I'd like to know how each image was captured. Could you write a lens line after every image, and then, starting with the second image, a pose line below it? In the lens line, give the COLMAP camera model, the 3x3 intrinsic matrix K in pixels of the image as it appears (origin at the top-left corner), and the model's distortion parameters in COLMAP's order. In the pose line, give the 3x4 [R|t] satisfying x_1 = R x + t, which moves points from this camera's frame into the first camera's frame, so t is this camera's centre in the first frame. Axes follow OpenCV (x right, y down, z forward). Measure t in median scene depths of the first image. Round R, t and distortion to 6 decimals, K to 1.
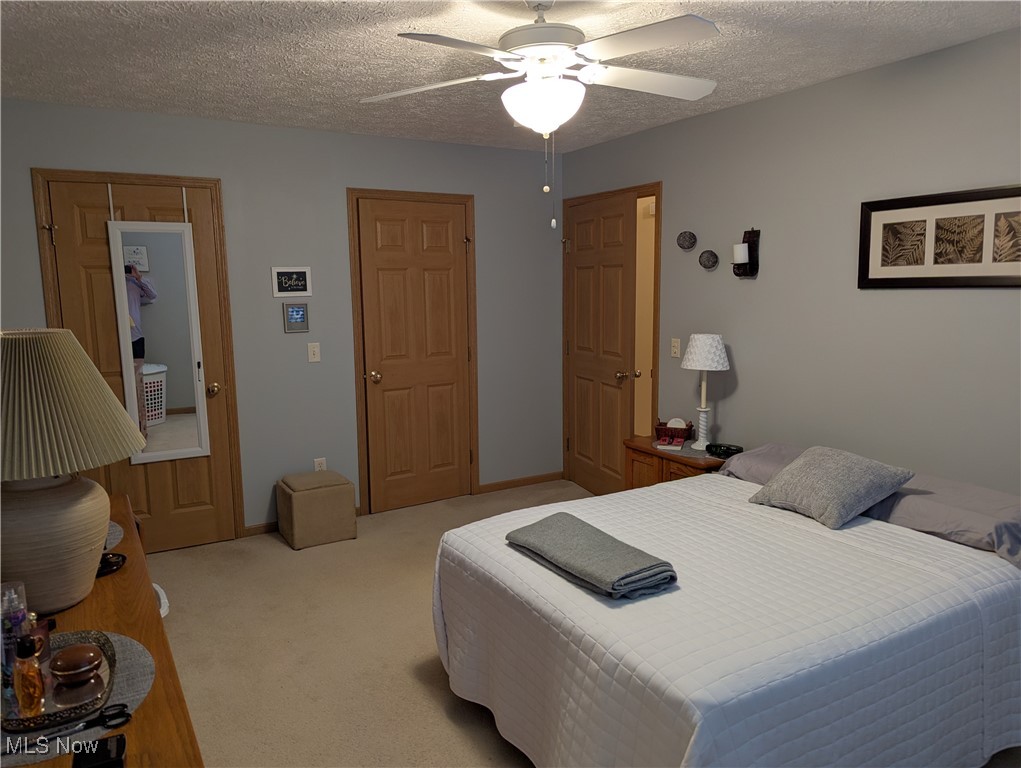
lens RADIAL K [[714.5, 0, 510.5], [0, 714.5, 384.0], [0, 0, 1]] dist [0.093485, -0.104142]
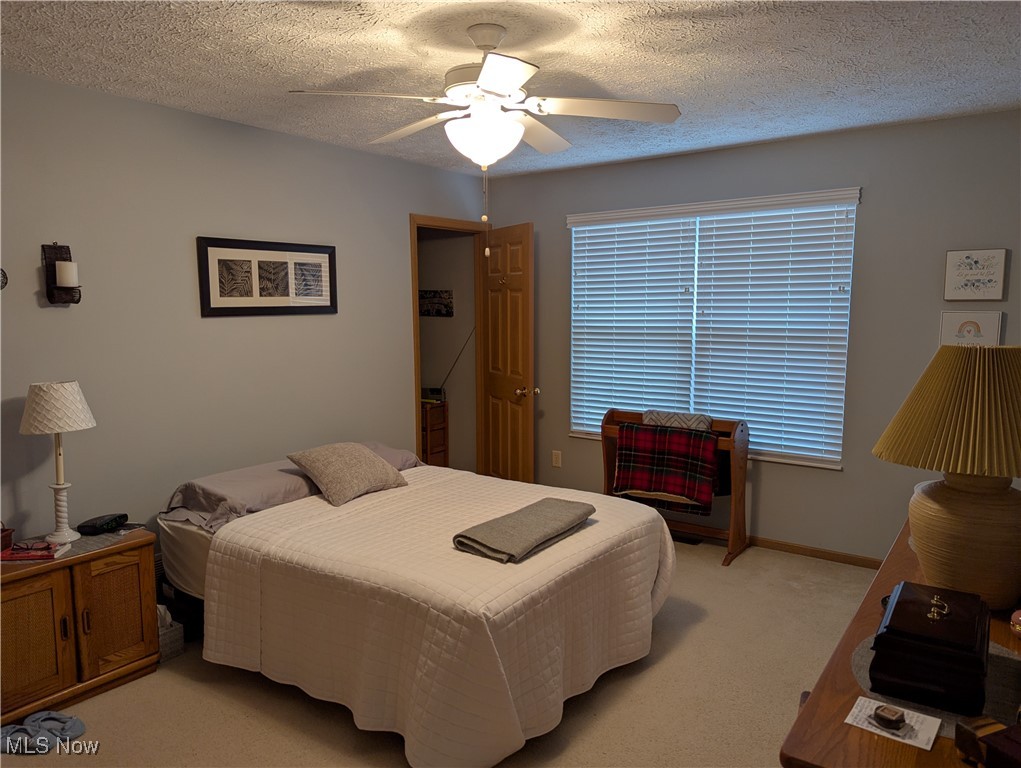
lens RADIAL K [[714.5, 0, 510.5], [0, 714.5, 384.0], [0, 0, 1]] dist [0.093485, -0.104142]
pose [[-0.392666, -0.093481, 0.914918, -0.738792], [0.139772, 0.977199, 0.159832, -0.153947], [-0.908998, 0.190641, -0.370646, 1.086957]]
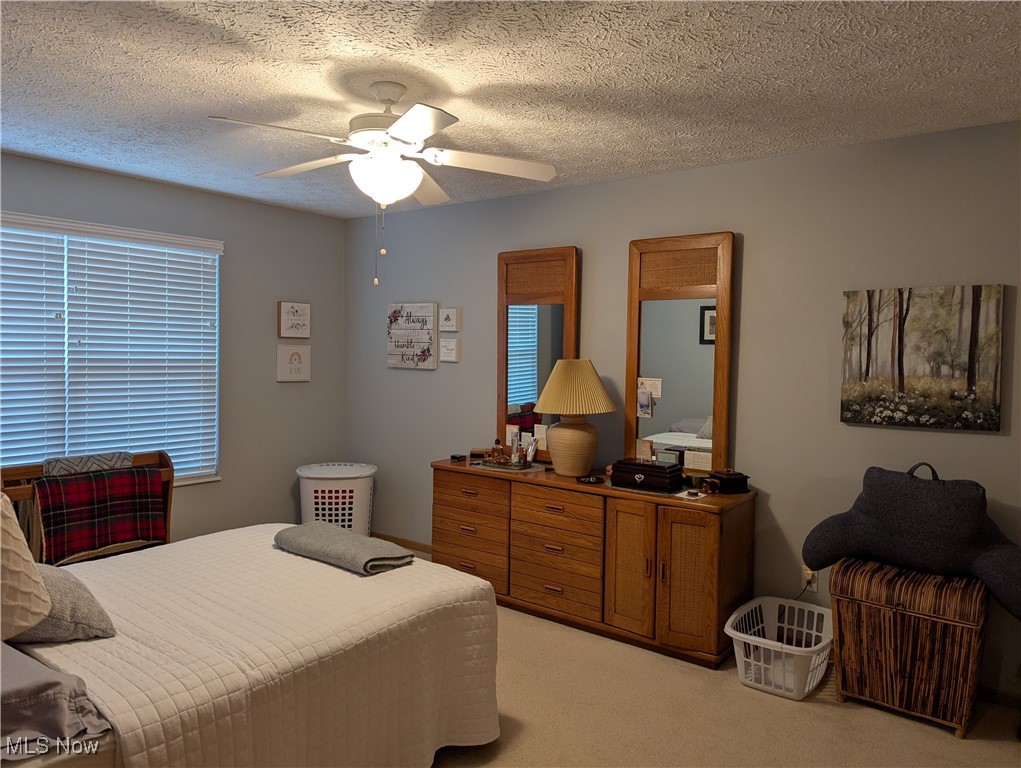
lens RADIAL K [[720.2, 0, 510.5], [0, 720.2, 384.0], [0, 0, 1]] dist [0.005513, 0.002088]
pose [[-0.931730, 0.007362, -0.363078, 0.208818], [-0.063232, 0.981233, 0.182163, -0.222664], [0.357605, 0.192685, -0.913778, 1.663896]]
